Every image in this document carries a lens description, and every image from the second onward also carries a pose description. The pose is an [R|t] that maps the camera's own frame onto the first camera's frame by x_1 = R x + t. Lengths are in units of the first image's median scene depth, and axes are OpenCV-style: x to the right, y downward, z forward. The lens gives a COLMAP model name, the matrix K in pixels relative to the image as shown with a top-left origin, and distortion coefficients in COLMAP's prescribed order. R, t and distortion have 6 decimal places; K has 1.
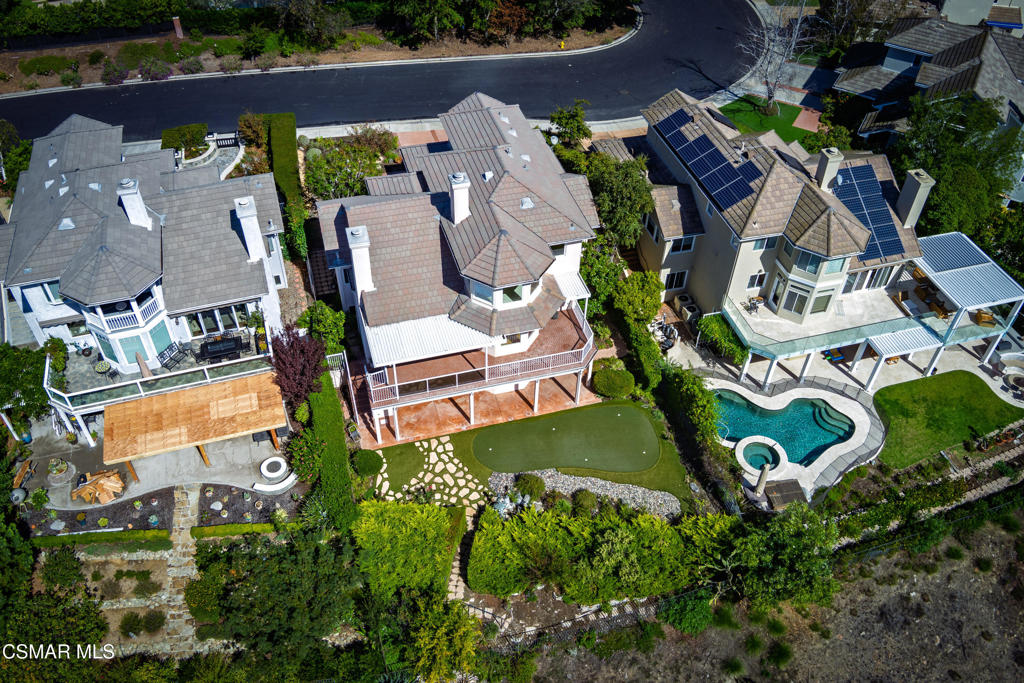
lens RADIAL K [[811.3, 0, 512.0], [0, 811.3, 341.5], [0, 0, 1]] dist [-0.065173, -0.001259]
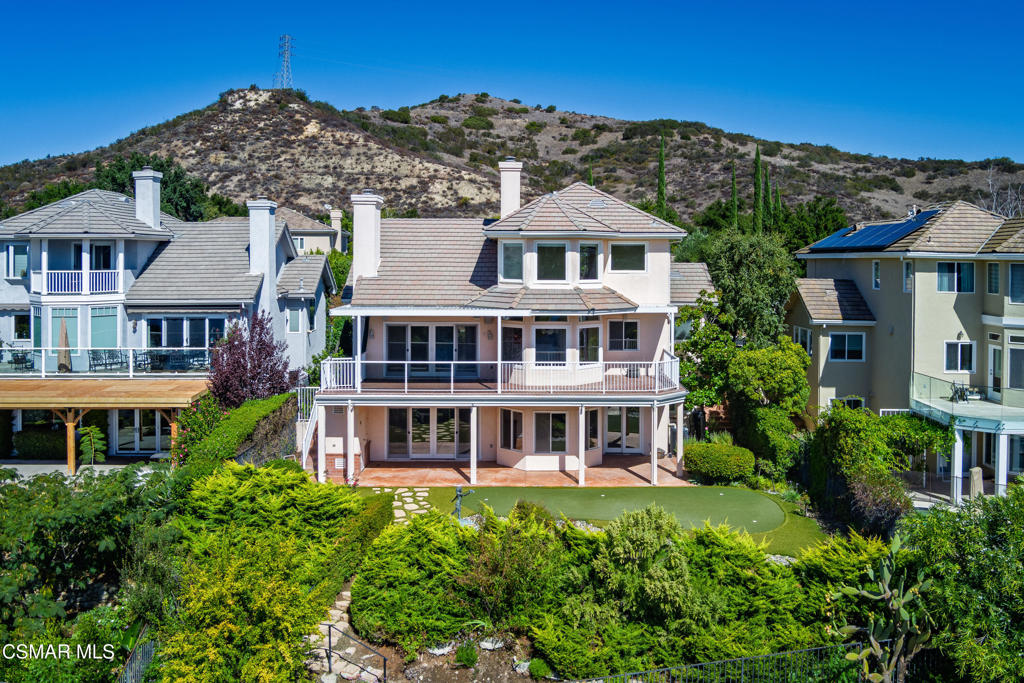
lens RADIAL K [[909.4, 0, 545.2], [0, 909.4, 273.8], [0, 0, 1]] dist [-0.068817, 0.001912]
pose [[0.966598, -0.014095, -0.255910, 0.185480], [-0.167009, 0.722758, -0.670618, 0.448383], [0.194413, 0.690957, 0.696263, 0.436172]]
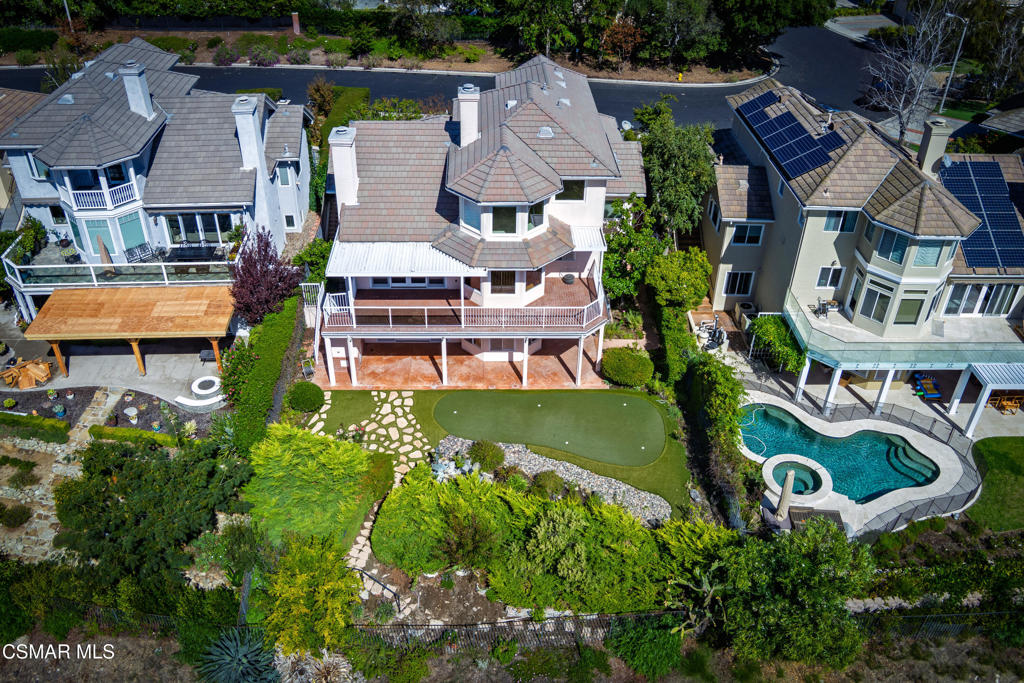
lens RADIAL K [[826.1, 0, 514.6], [0, 826.1, 340.9], [0, 0, 1]] dist [-0.071981, 0.015601]
pose [[0.969352, 0.139365, -0.202323, 0.190231], [-0.172068, 0.972940, -0.154211, 0.181213], [0.175356, 0.184298, 0.967101, 0.189962]]
